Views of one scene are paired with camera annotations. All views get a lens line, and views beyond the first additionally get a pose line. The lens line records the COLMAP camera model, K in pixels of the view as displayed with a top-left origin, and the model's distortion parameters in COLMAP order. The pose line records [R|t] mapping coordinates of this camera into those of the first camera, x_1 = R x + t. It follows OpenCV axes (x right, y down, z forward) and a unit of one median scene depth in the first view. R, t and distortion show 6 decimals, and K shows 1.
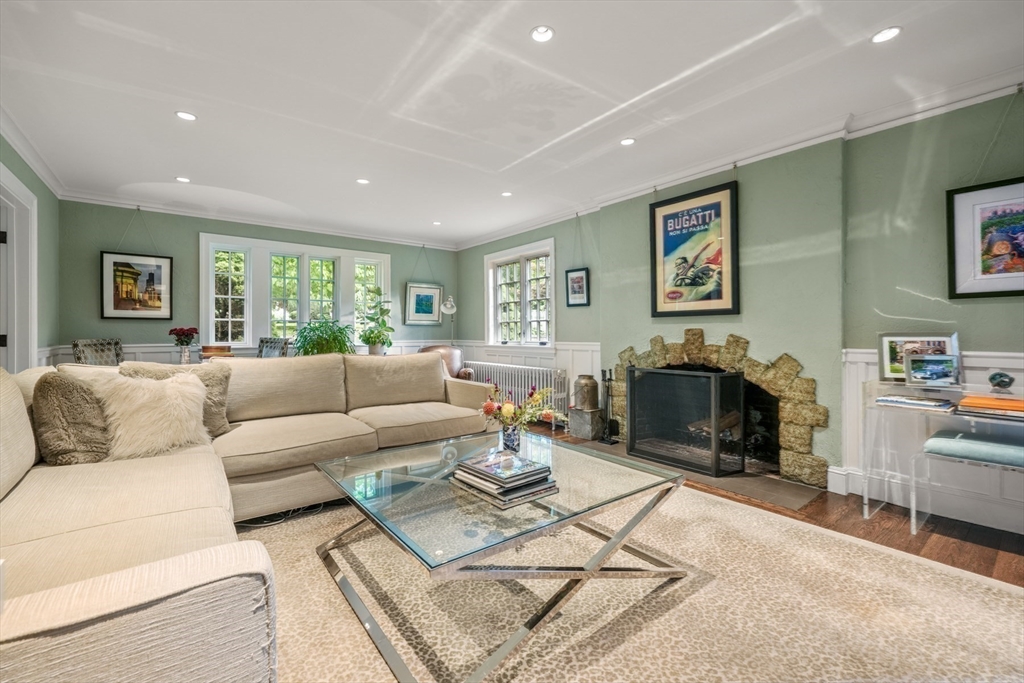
lens RADIAL K [[431.8, 0, 510.9], [0, 431.8, 330.4], [0, 0, 1]] dist [-0.002845, -0.000017]
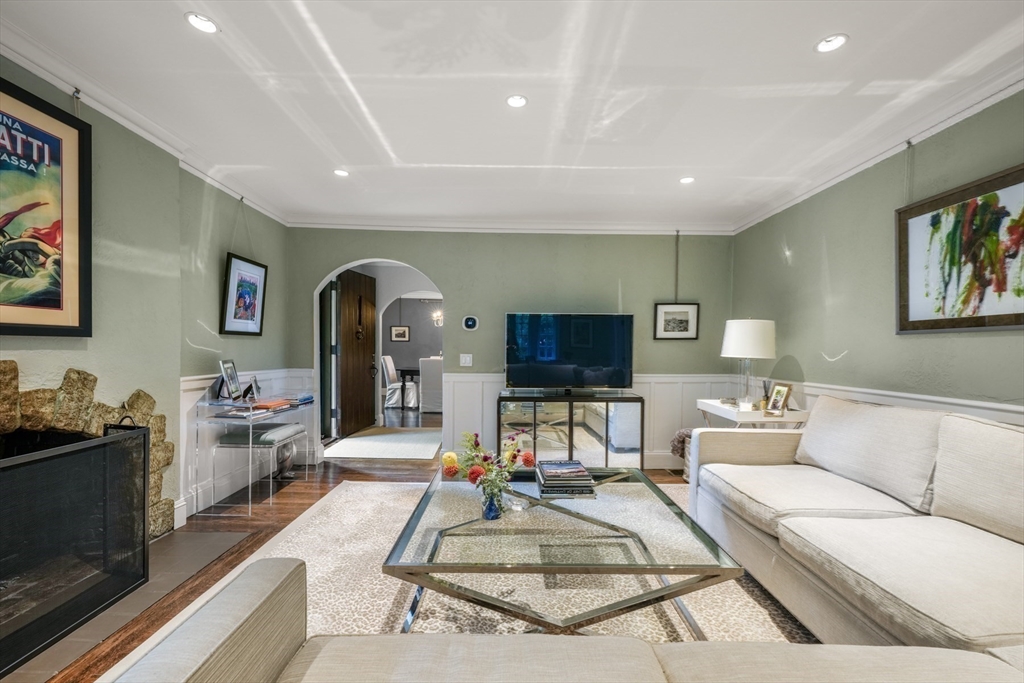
lens RADIAL K [[431.8, 0, 511.5], [0, 431.8, 354.1], [0, 0, 1]] dist [-0.002845, -0.000017]
pose [[-0.796375, -0.015488, 0.604605, -0.317420], [-0.013758, 0.999877, 0.007492, -0.022203], [-0.604647, -0.002351, -0.796490, 1.001212]]
